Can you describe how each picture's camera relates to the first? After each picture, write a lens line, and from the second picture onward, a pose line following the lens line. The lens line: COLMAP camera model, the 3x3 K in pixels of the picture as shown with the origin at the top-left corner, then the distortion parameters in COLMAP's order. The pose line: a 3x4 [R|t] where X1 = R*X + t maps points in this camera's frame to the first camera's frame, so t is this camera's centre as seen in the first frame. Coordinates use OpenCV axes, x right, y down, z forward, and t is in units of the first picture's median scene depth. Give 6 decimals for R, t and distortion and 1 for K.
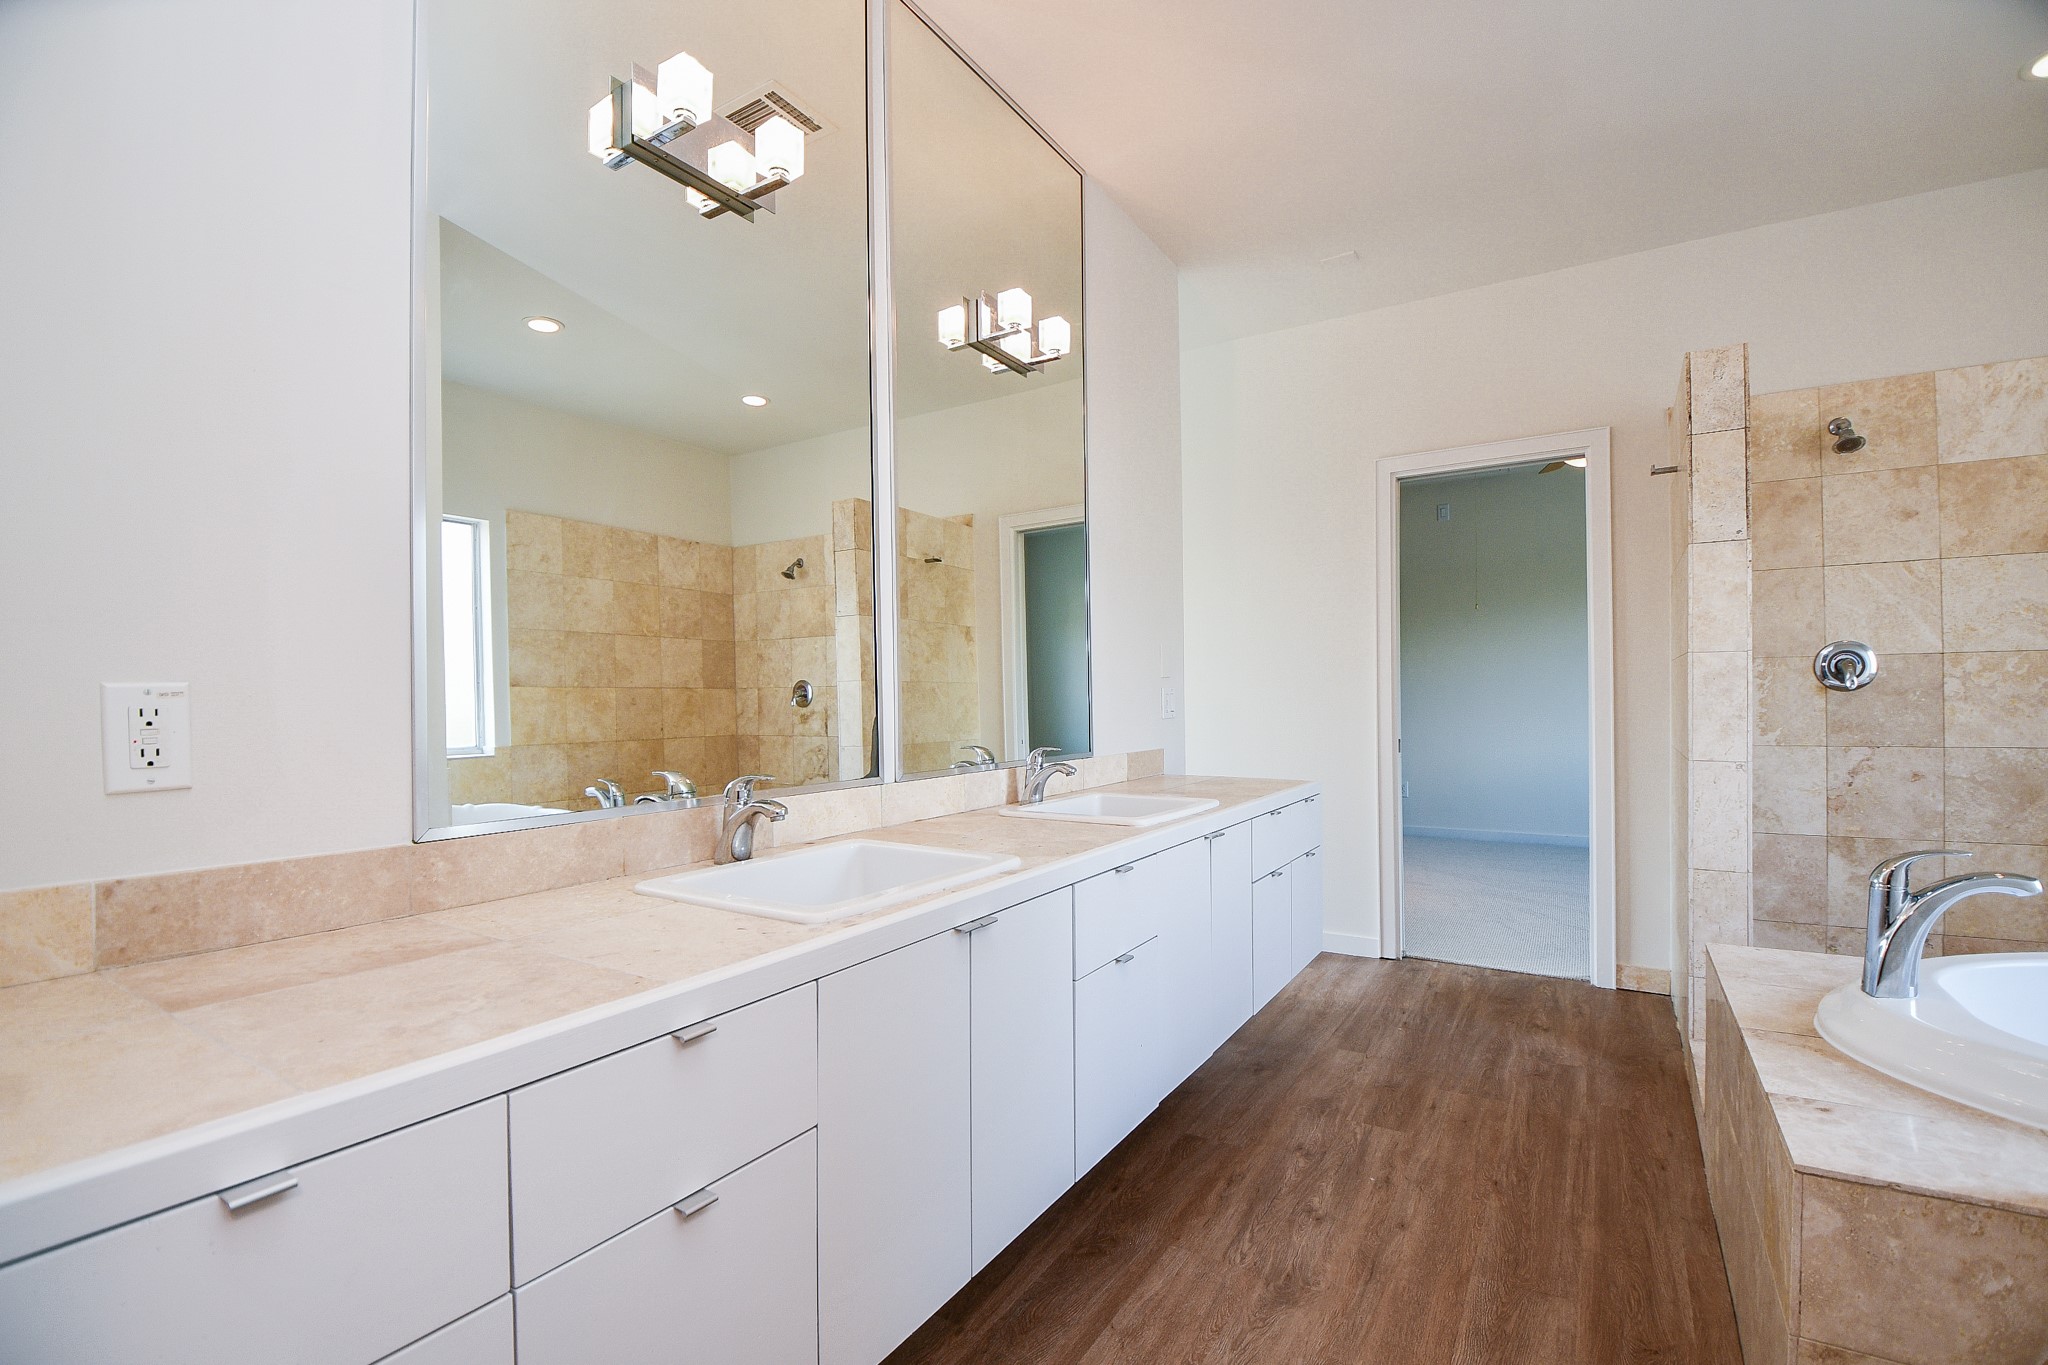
lens RADIAL K [[902.1, 0, 1023.7], [0, 902.1, 692.9], [0, 0, 1]] dist [-0.030651, -0.001023]
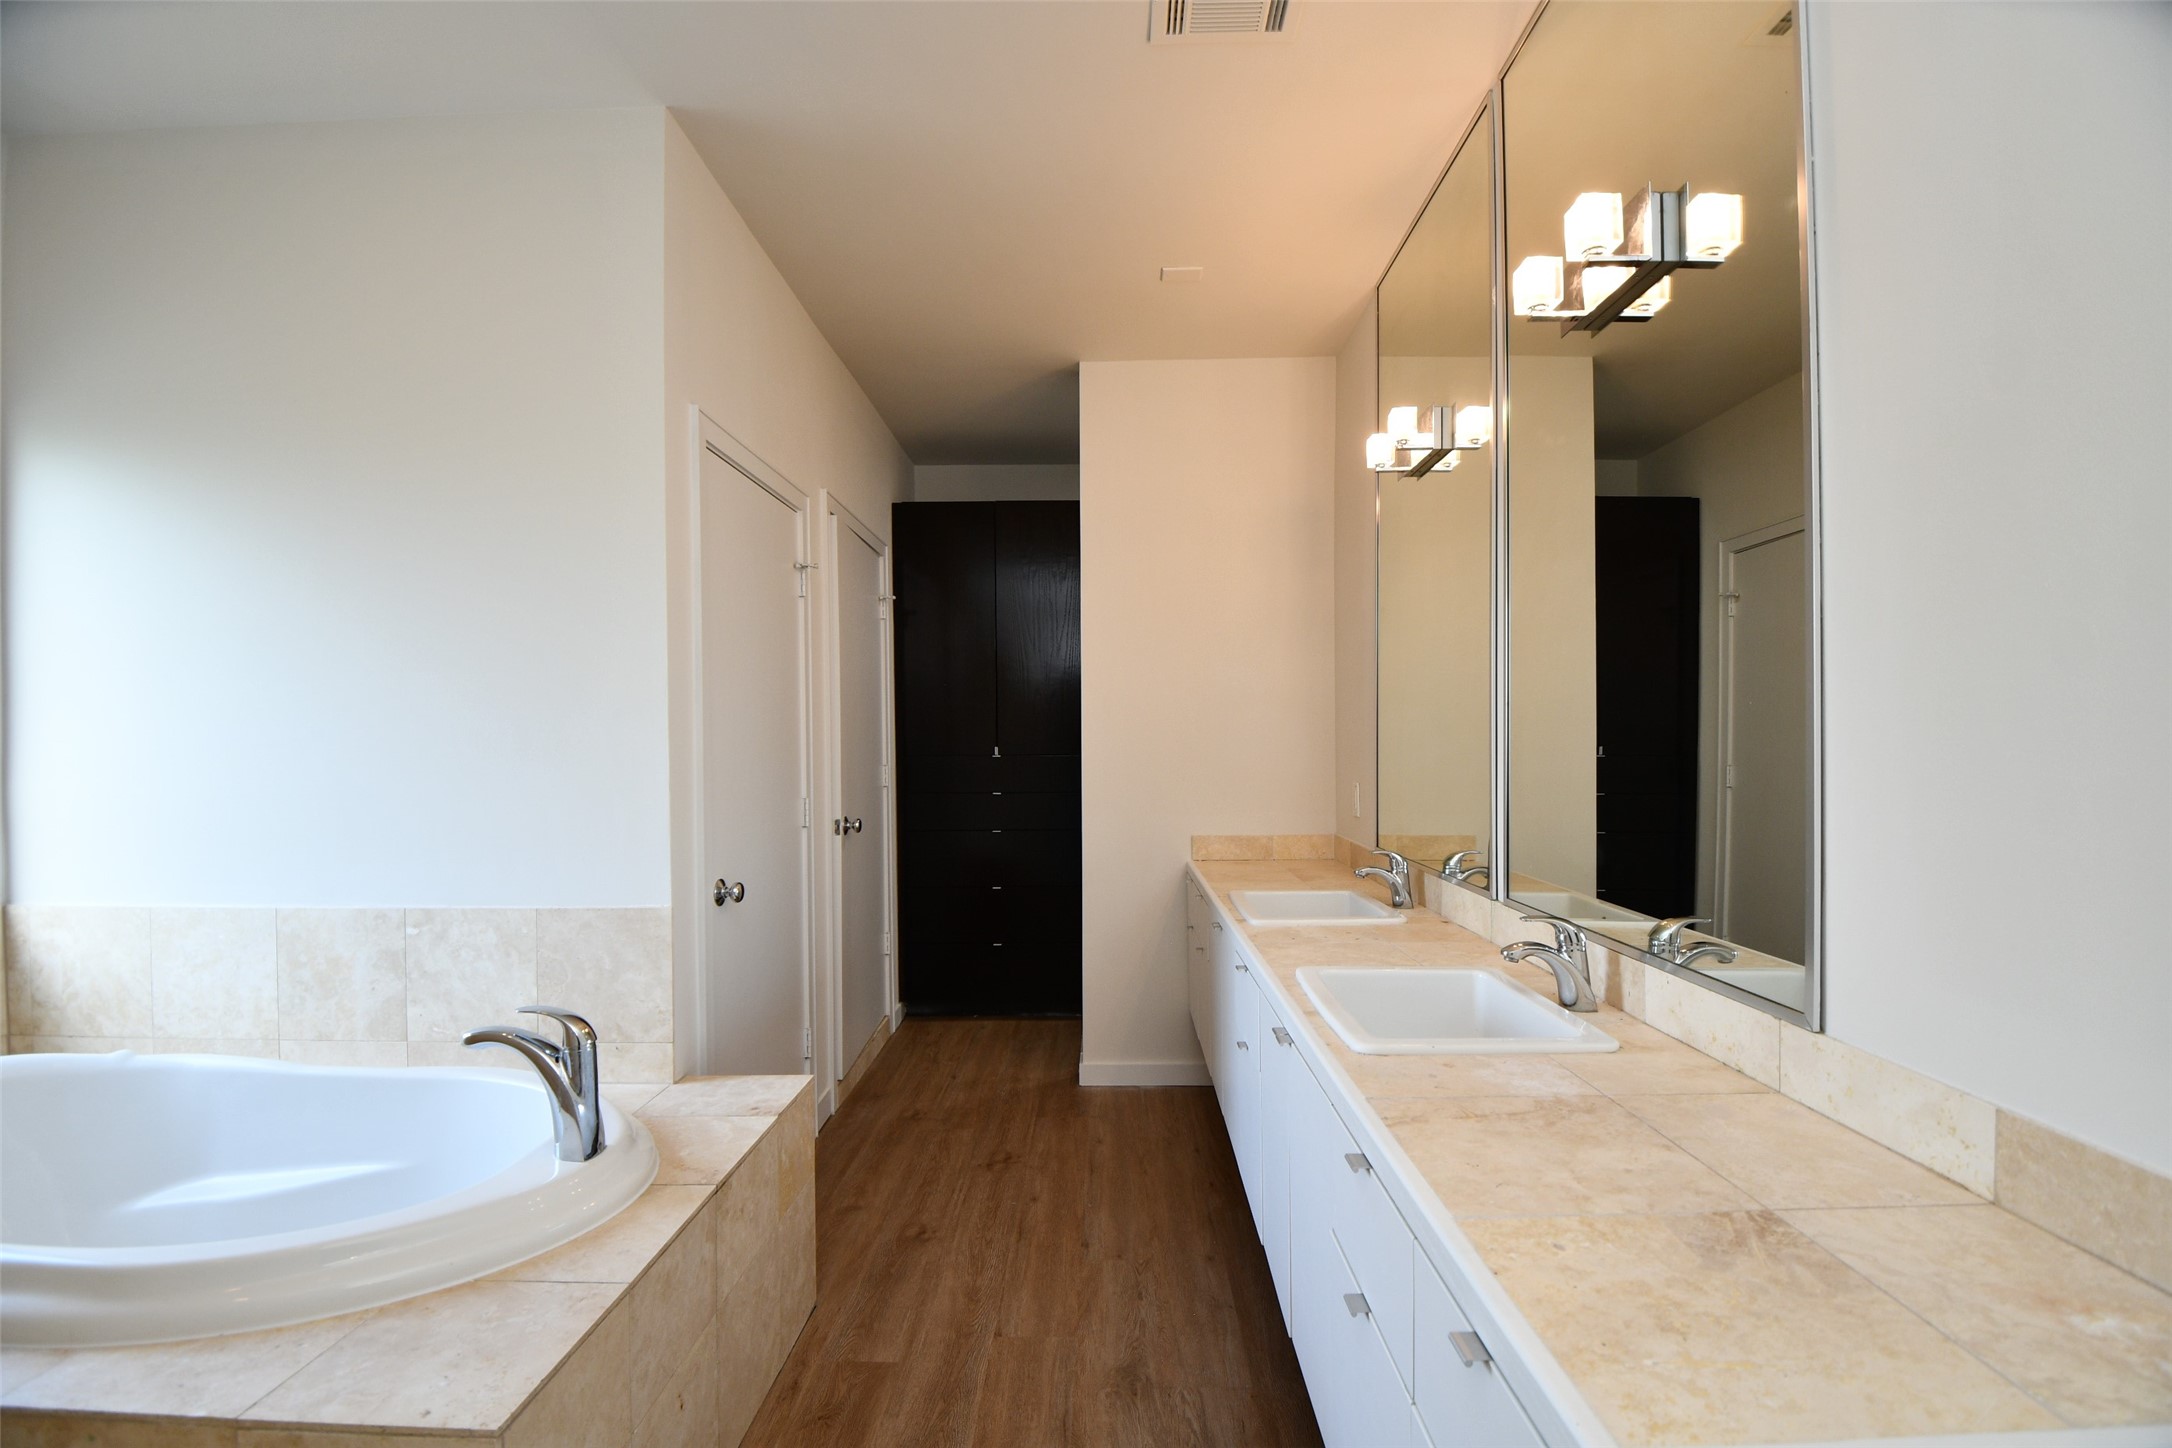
lens RADIAL K [[956.8, 0, 1093.8], [0, 956.8, 731.8], [0, 0, 1]] dist [-0.030651, -0.001023]
pose [[-0.849926, 0.018564, -0.526576, 0.953317], [0.023950, 0.999707, -0.003413, -0.112298], [0.526358, -0.015512, -0.850122, 2.030131]]
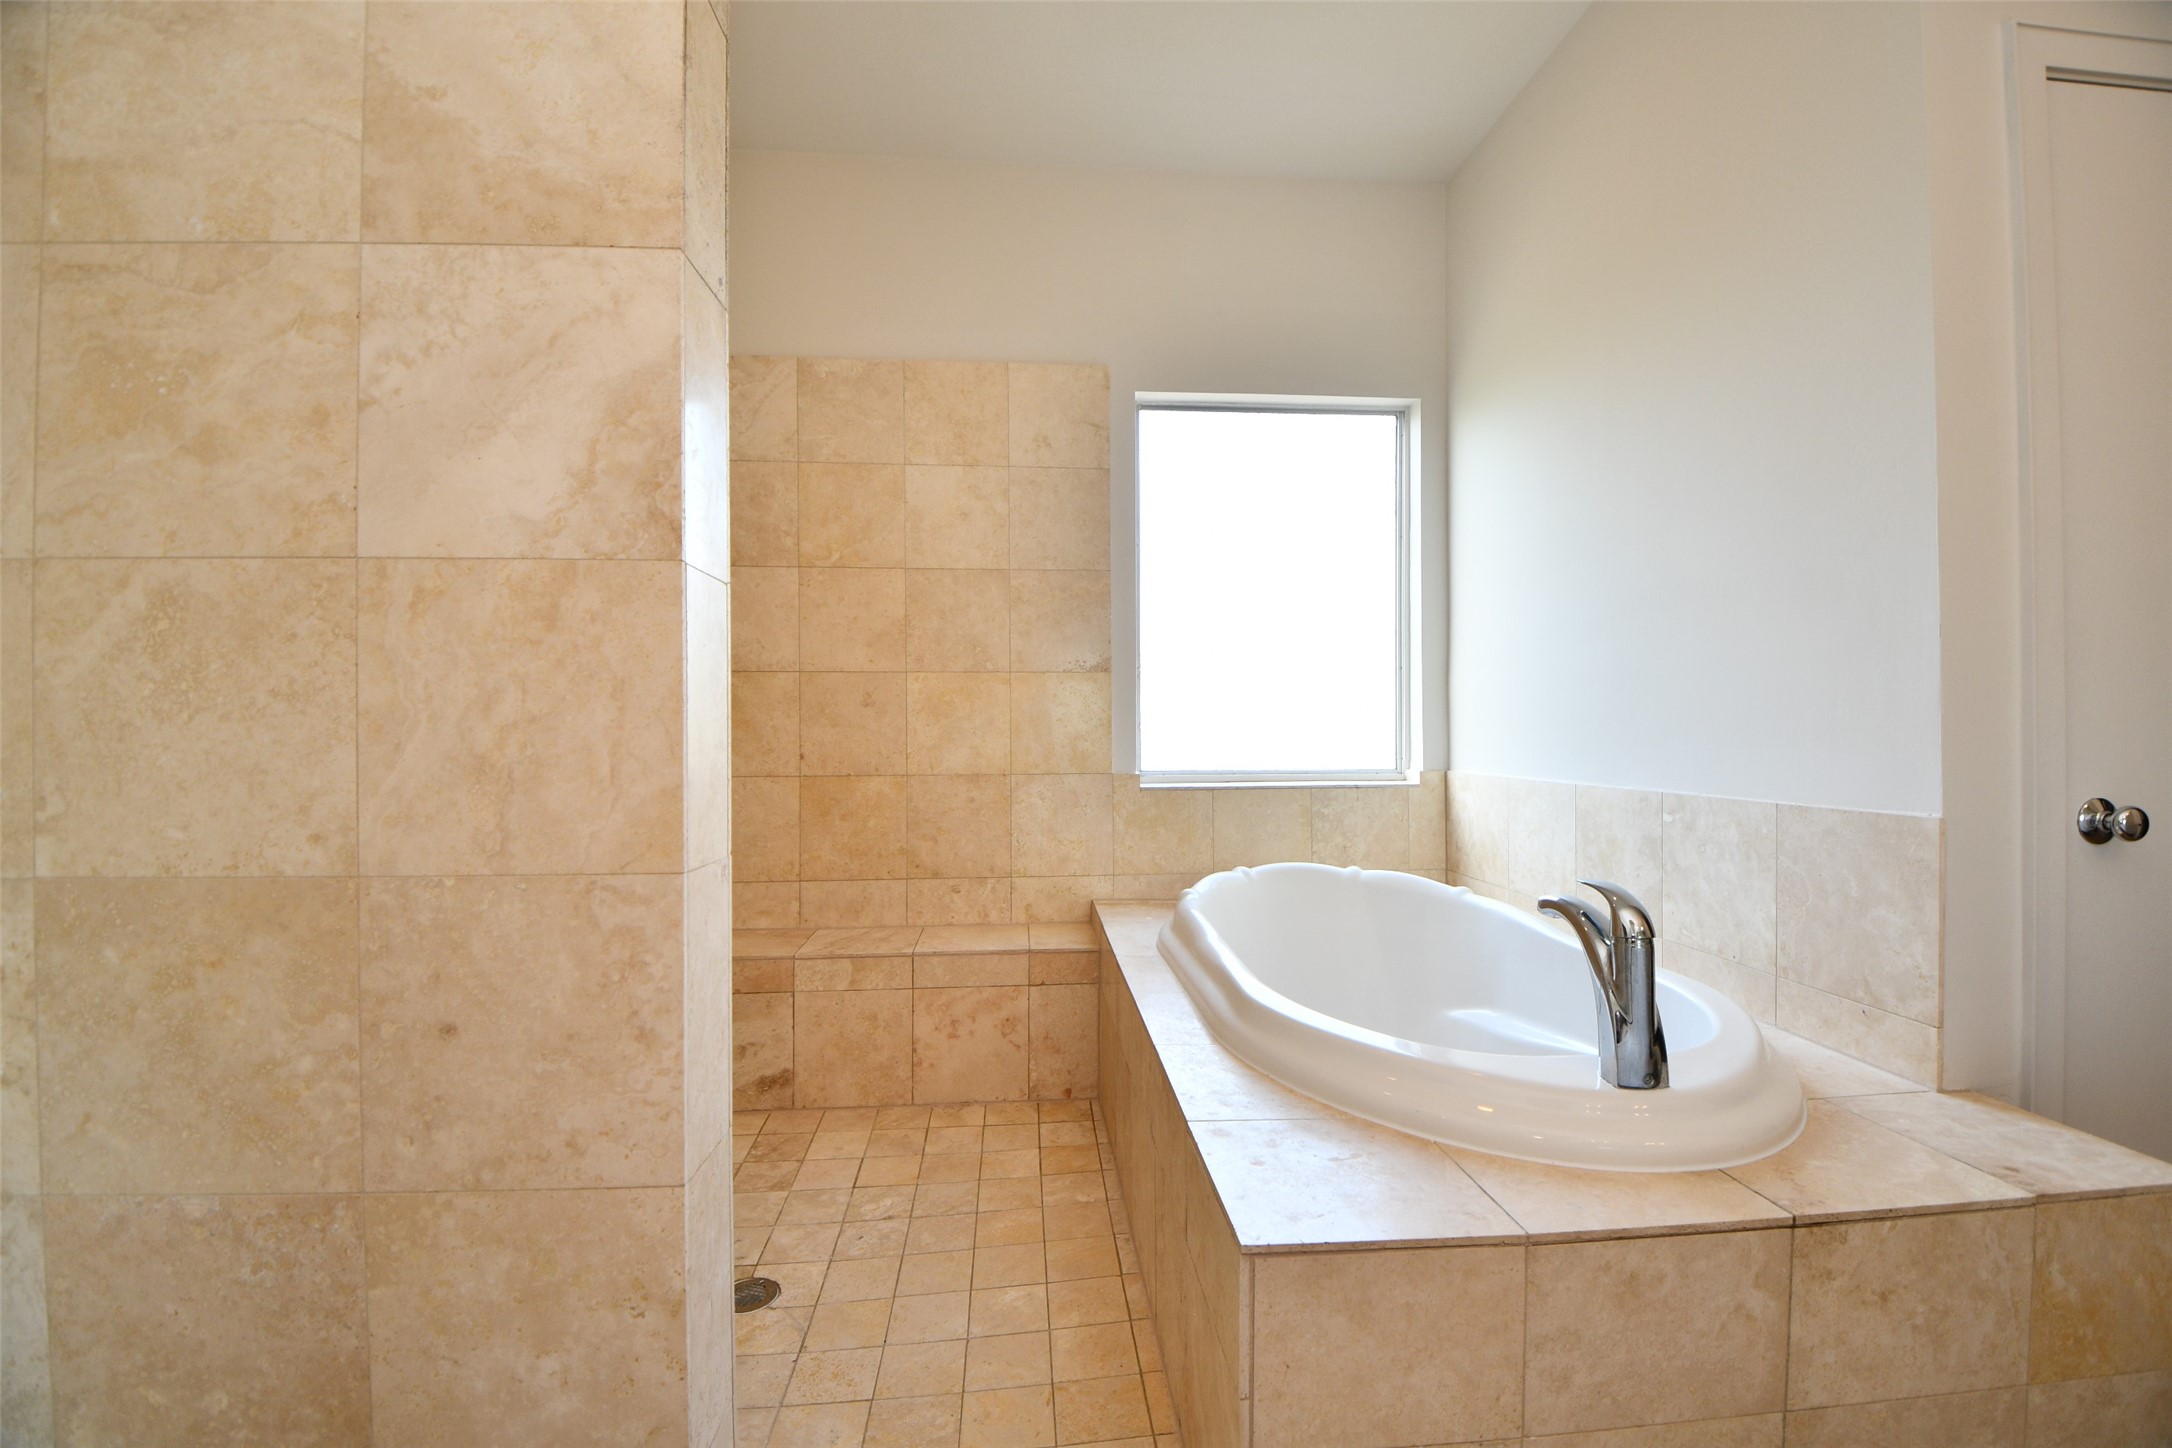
lens RADIAL K [[956.8, 0, 1092.0], [0, 956.8, 732.0], [0, 0, 1]] dist [-0.030651, -0.001023]
pose [[-0.606594, 0.010424, 0.794943, 0.559461], [0.006851, 0.999945, -0.007884, 0.038069], [-0.794982, 0.000664, -0.606632, 1.700654]]
